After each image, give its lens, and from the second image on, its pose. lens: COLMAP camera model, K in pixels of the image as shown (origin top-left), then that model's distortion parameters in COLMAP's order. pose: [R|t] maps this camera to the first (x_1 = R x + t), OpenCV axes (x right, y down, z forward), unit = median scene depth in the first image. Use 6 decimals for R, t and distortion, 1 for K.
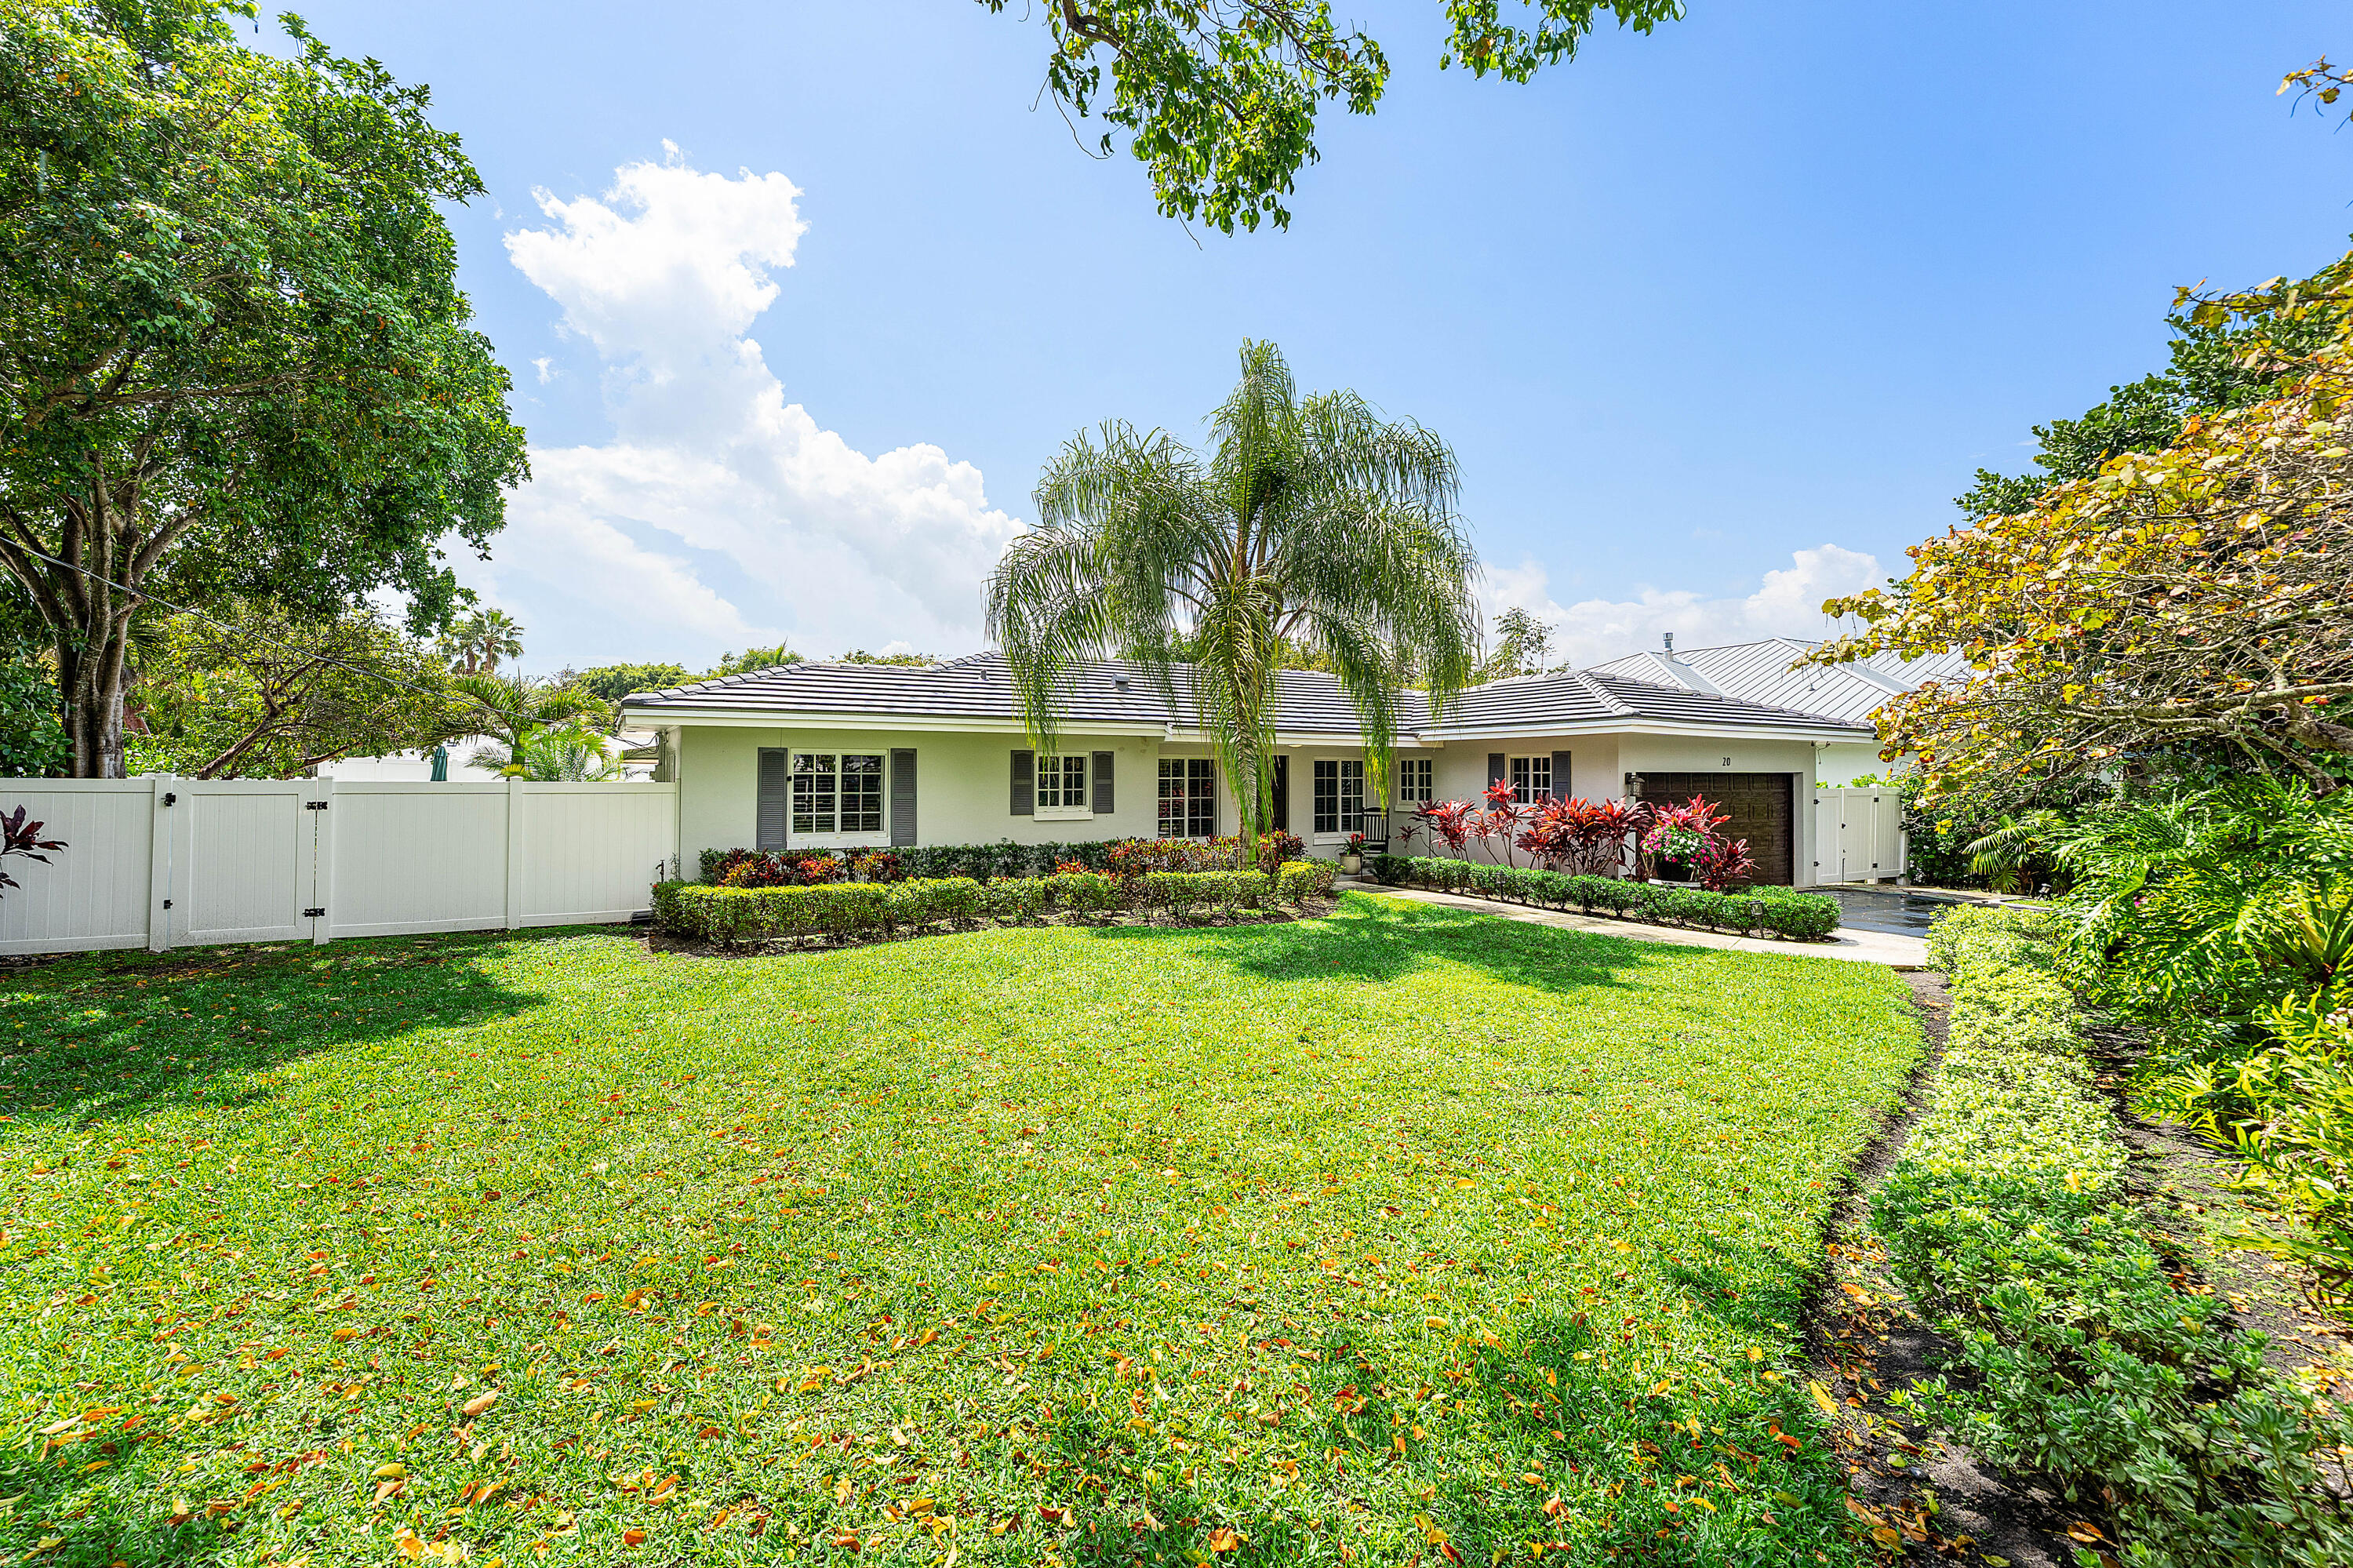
lens RADIAL K [[964.2, 0, 1176.5], [0, 964.2, 784.0], [0, 0, 1]] dist [-0.001657, -0.000082]
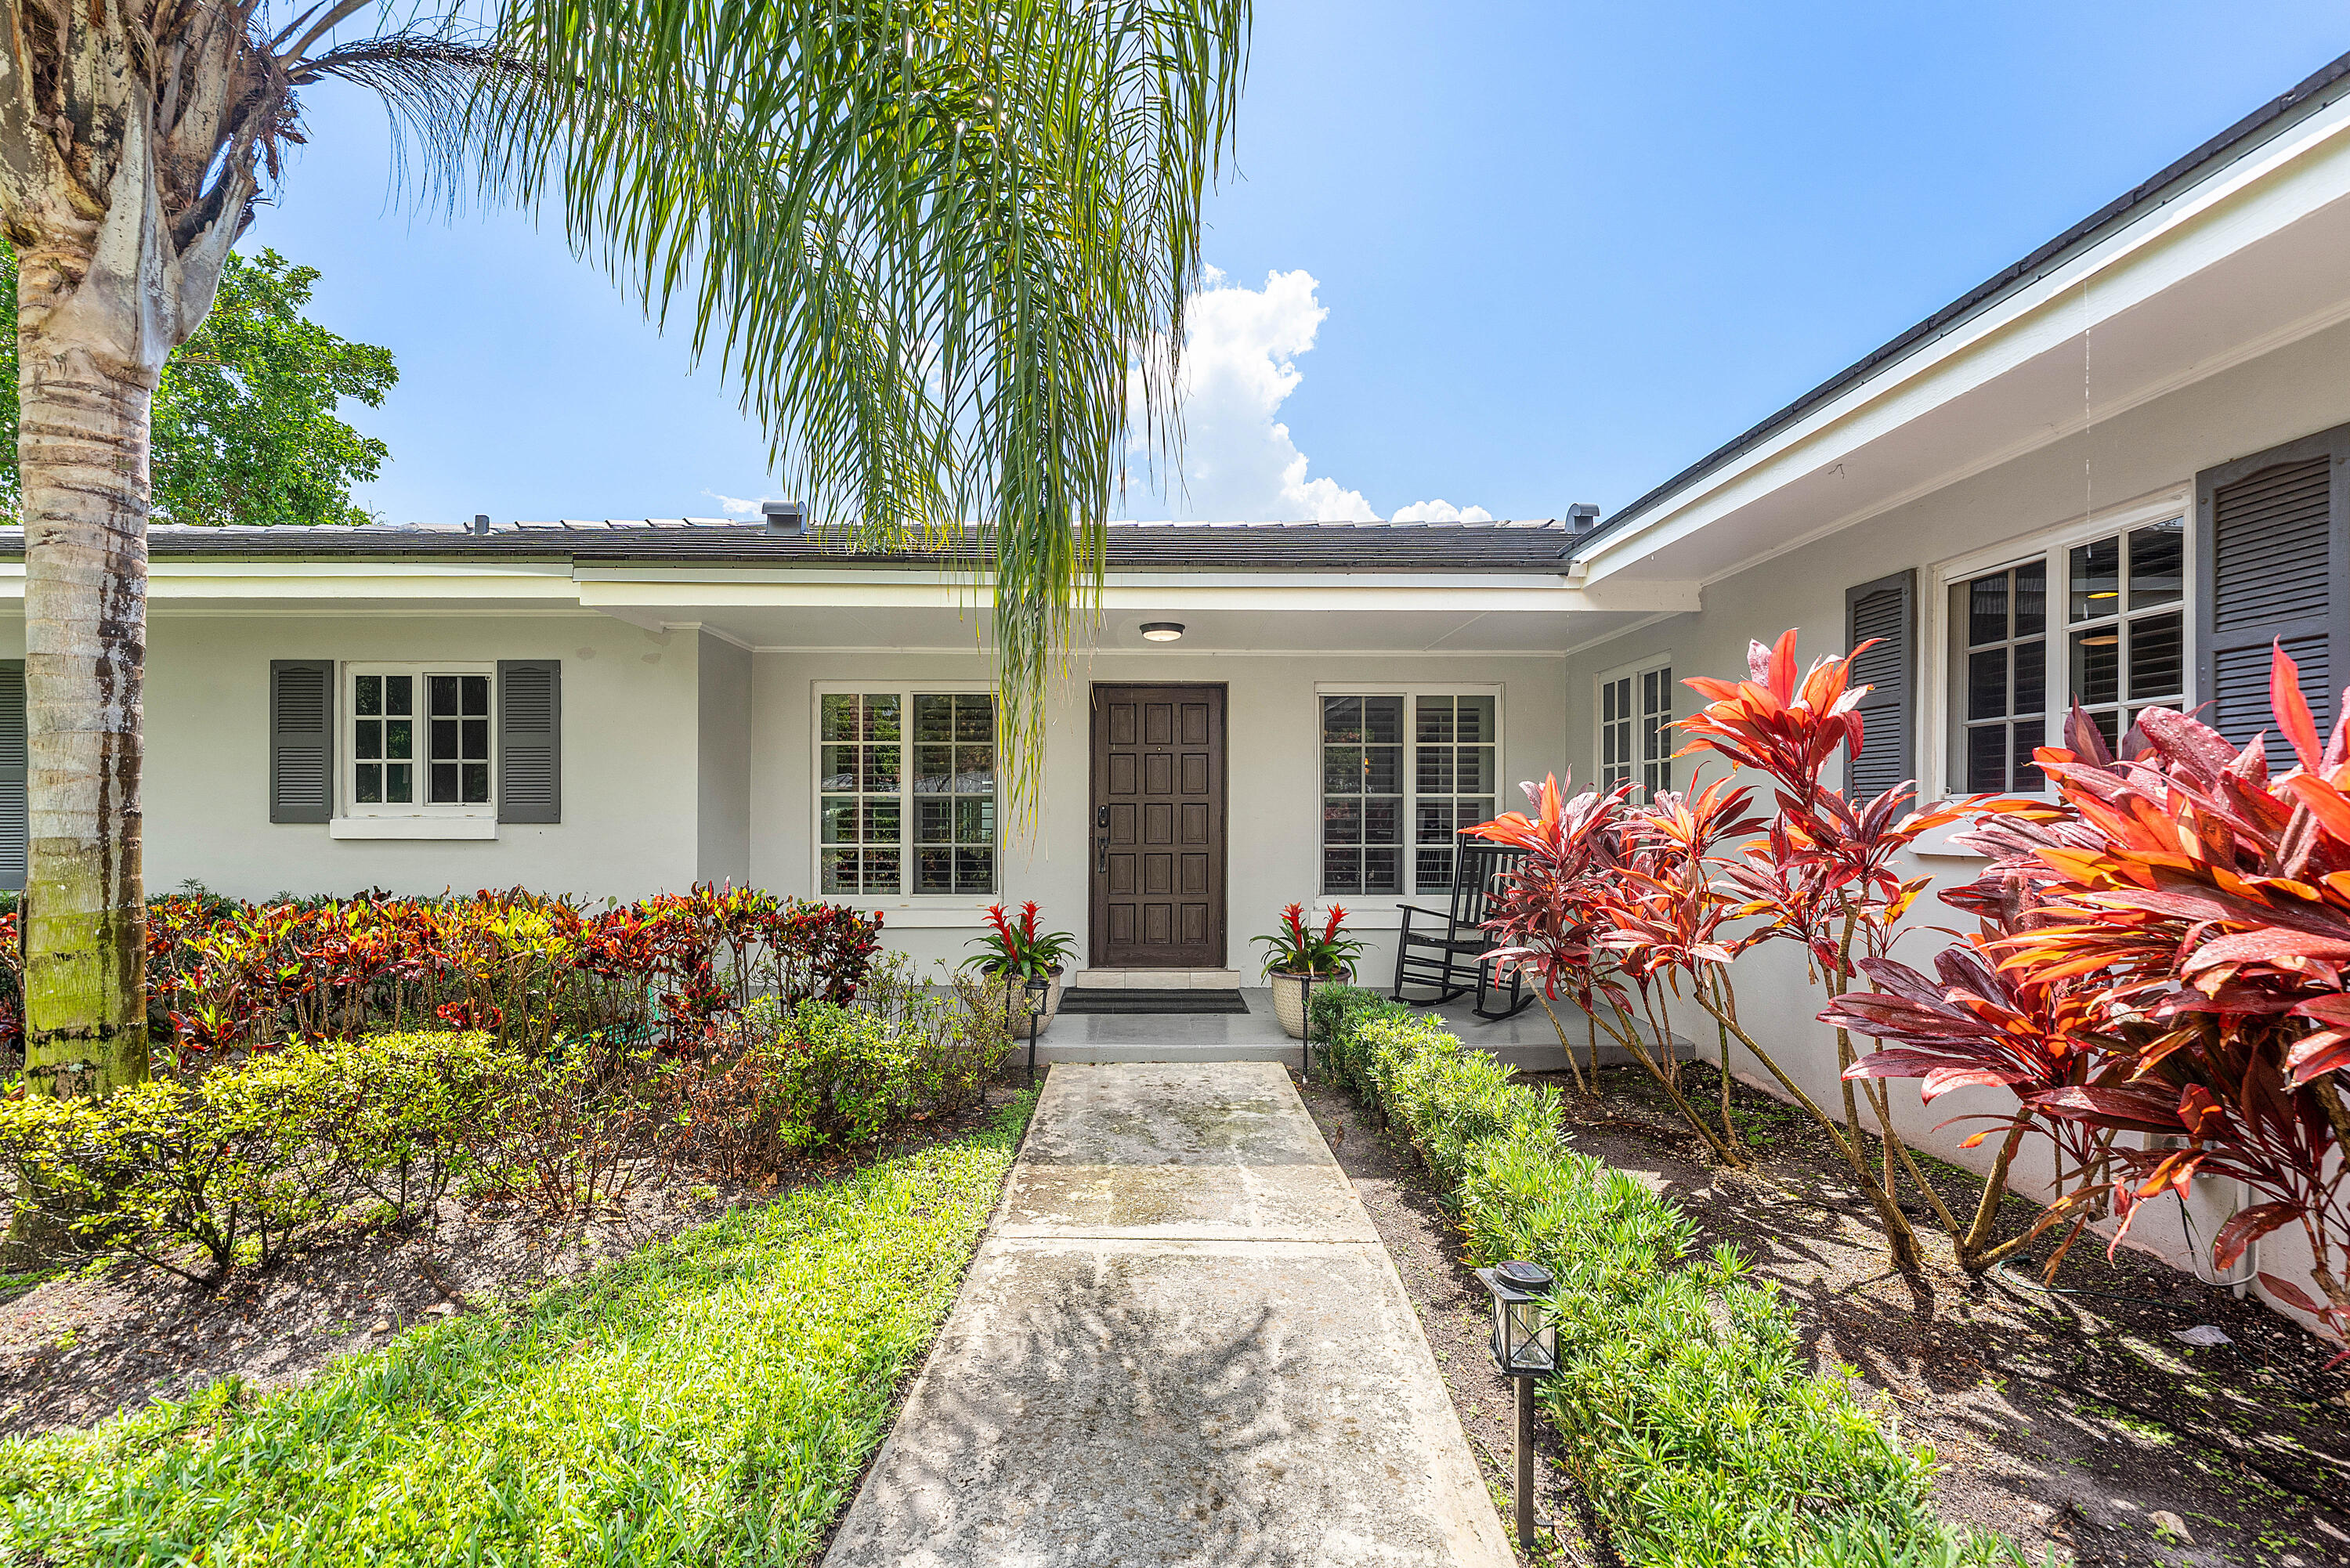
lens RADIAL K [[989.6, 0, 1142.8], [0, 989.6, 828.0], [0, 0, 1]] dist [-0.000415, 0.000096]
pose [[0.867268, 0.006489, -0.497799, 0.330555], [-0.005130, 0.999978, 0.004097, 0.029501], [0.497815, -0.001000, 0.867283, 0.792093]]
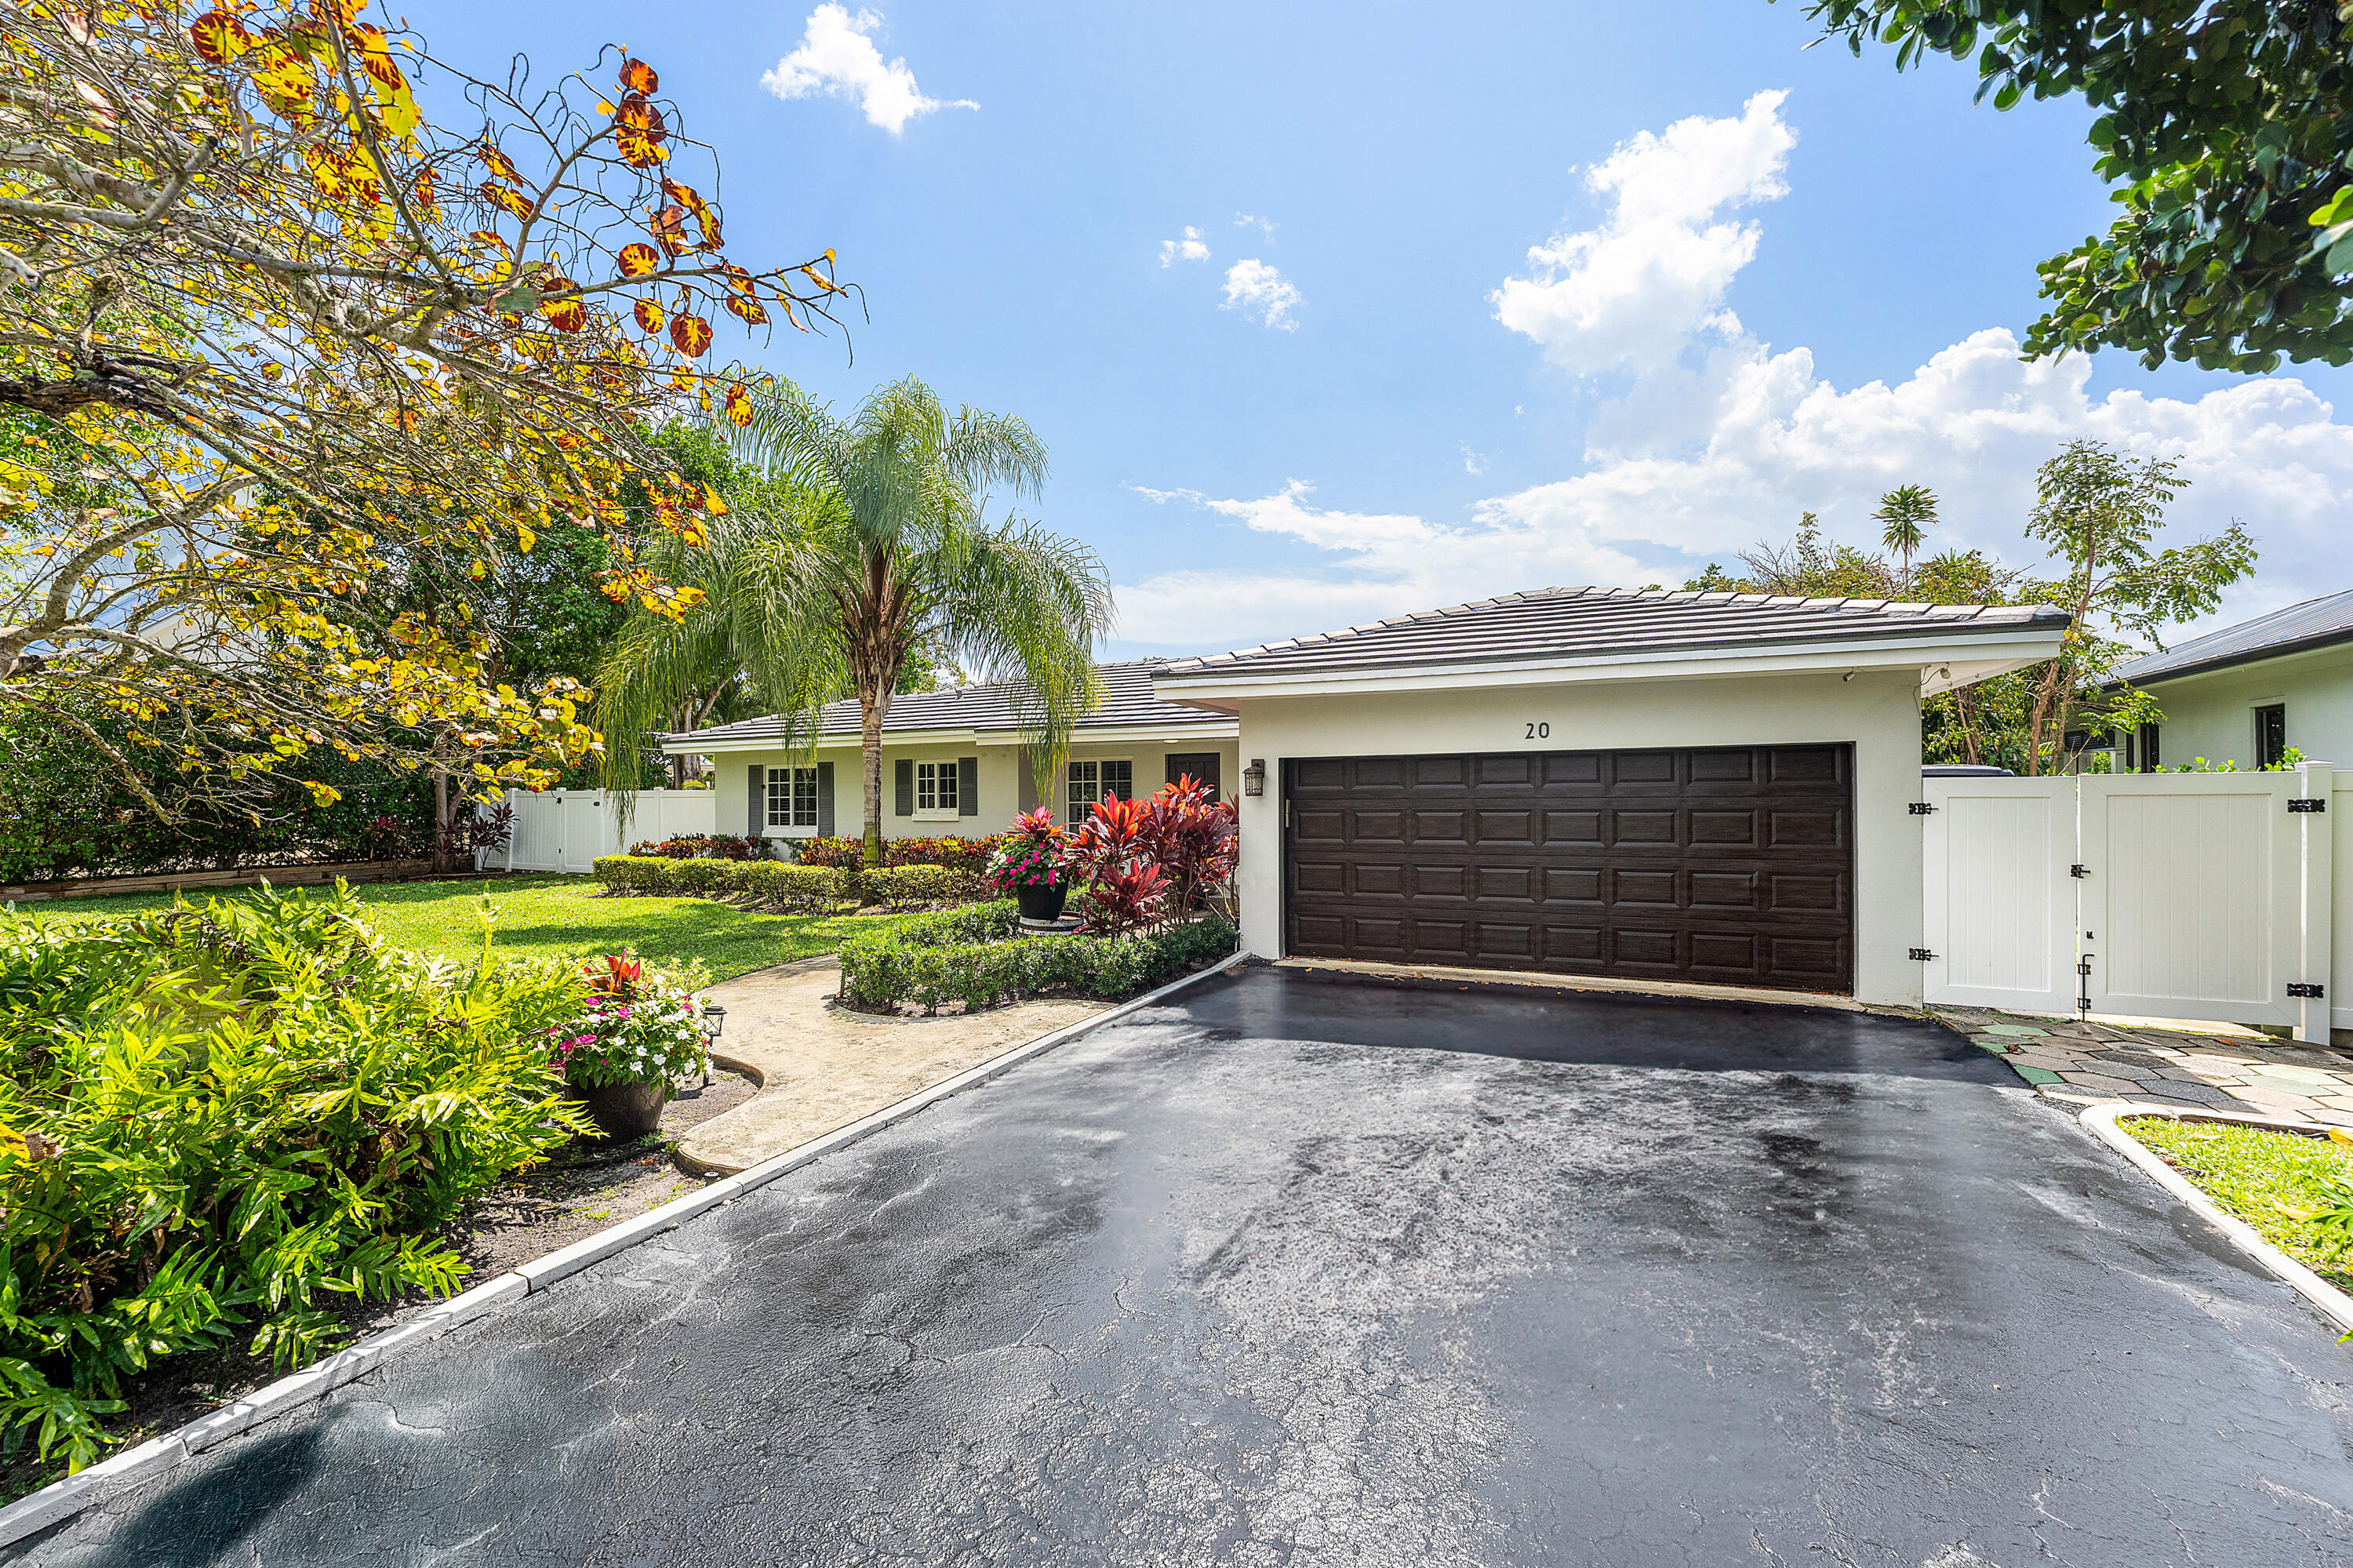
lens RADIAL K [[991.0, 0, 1144.3], [0, 991.0, 828.1], [0, 0, 1]] dist [-0.000415, 0.000096]
pose [[0.562887, 0.020048, -0.826291, 0.952397], [0.005448, 0.999594, 0.027964, 0.014678], [0.826516, -0.020242, 0.562549, 0.549585]]
